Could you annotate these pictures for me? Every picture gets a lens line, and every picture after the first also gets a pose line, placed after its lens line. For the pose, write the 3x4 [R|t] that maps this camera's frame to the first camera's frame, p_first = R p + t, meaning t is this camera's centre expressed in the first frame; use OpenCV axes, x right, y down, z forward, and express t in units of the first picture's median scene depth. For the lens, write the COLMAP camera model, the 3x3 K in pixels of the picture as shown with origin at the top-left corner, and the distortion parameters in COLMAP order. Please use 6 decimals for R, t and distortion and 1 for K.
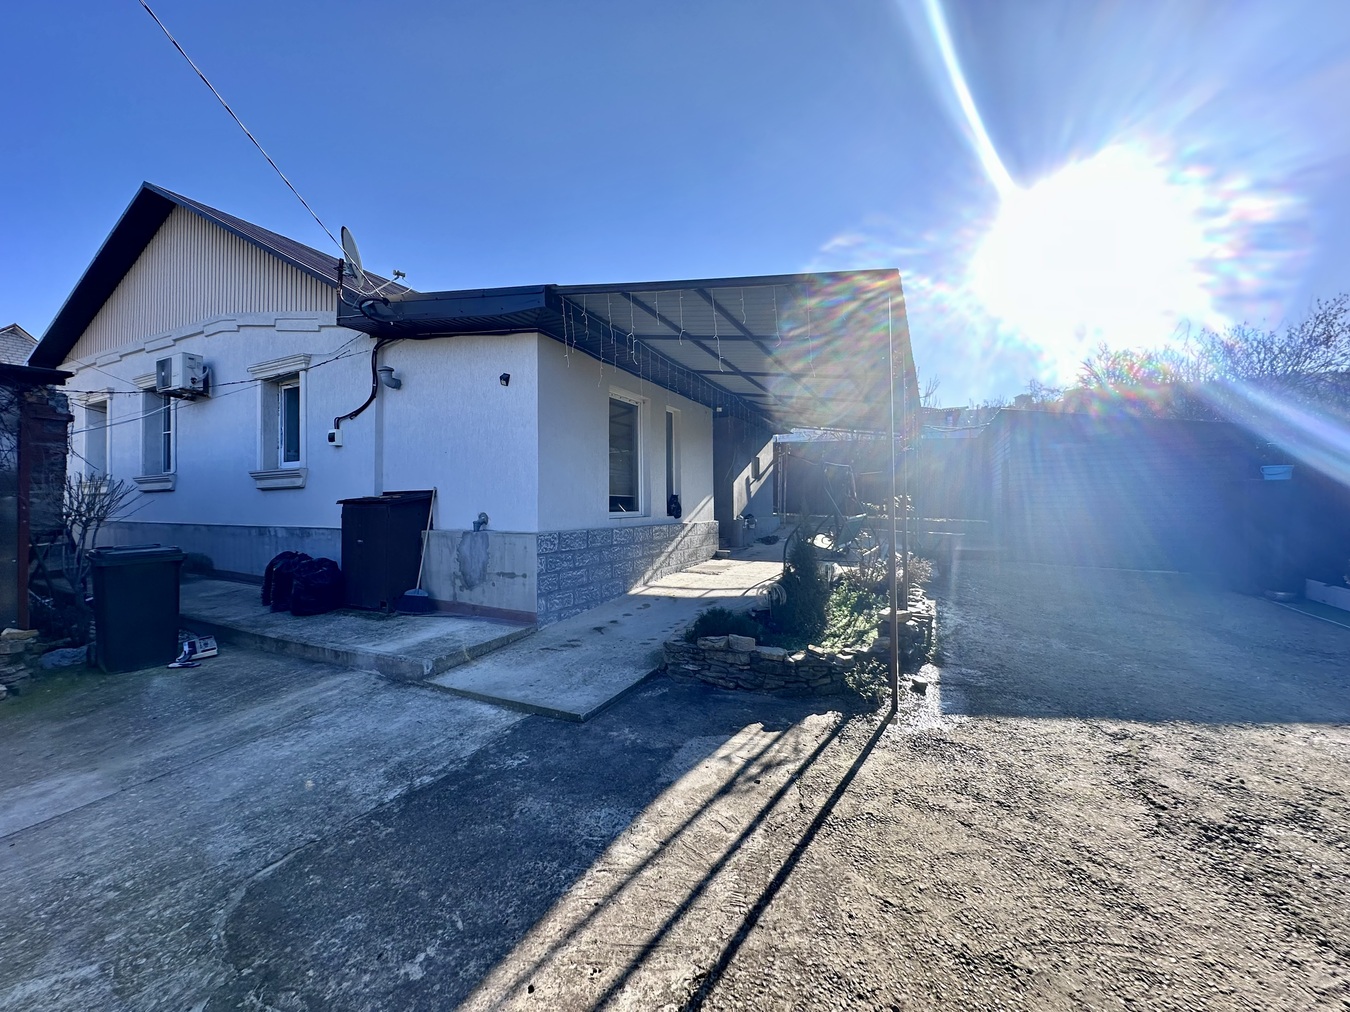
lens RADIAL K [[540.3, 0, 673.4], [0, 540.3, 503.1], [0, 0, 1]] dist [-0.000956, 0.000220]
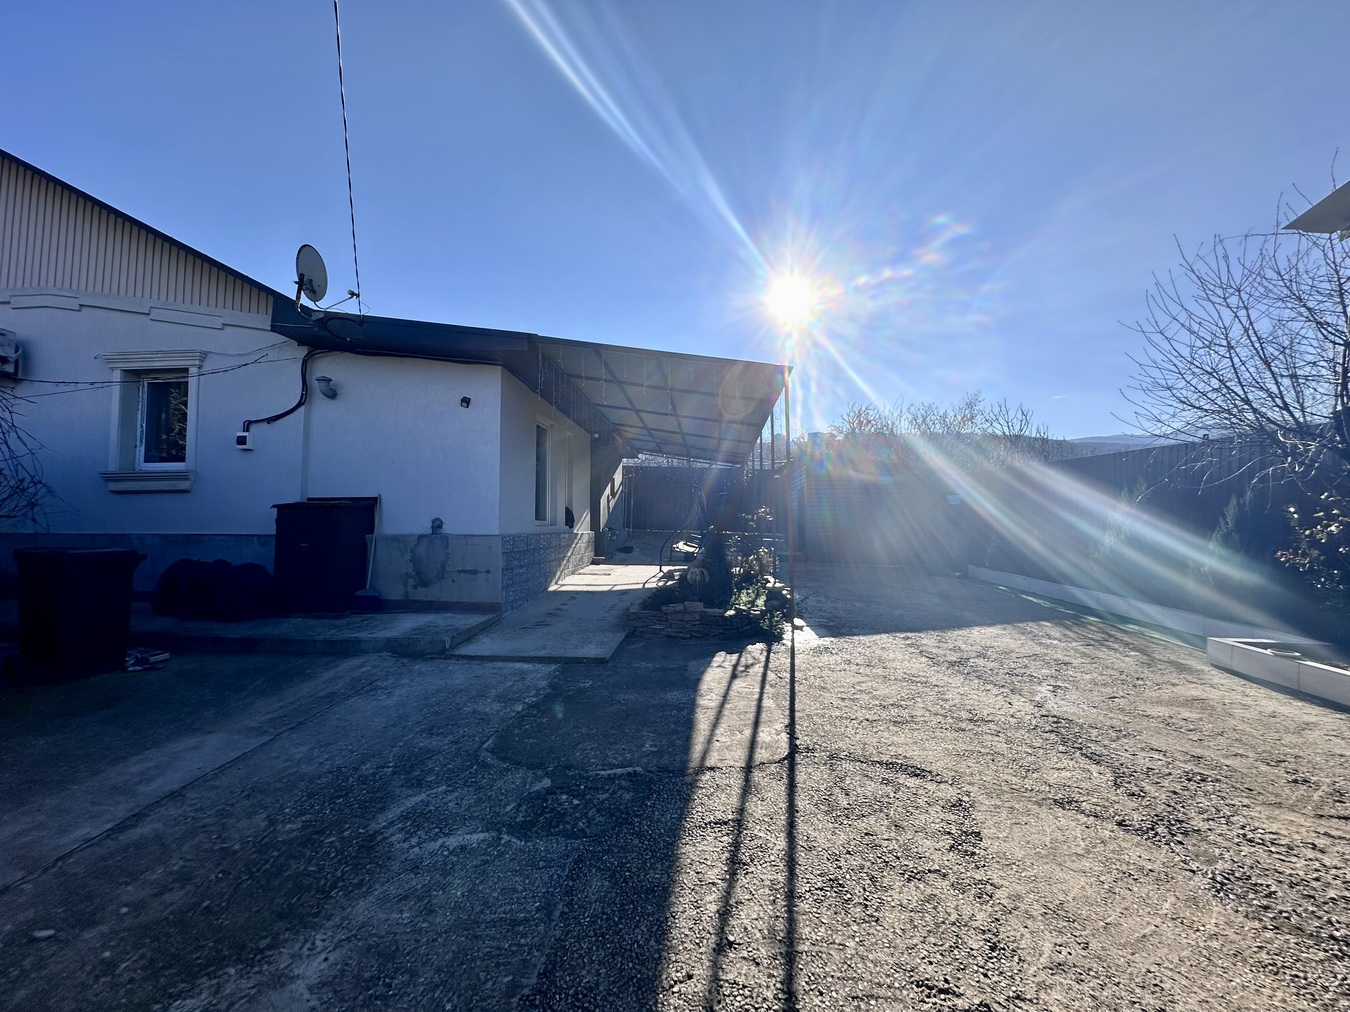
lens RADIAL K [[540.3, 0, 676.1], [0, 540.3, 503.0], [0, 0, 1]] dist [-0.000956, 0.000220]
pose [[0.925298, 0.022116, 0.378596, -0.317799], [-0.007119, 0.999135, -0.040966, 0.028580], [-0.379175, 0.035211, 0.924655, -0.220358]]
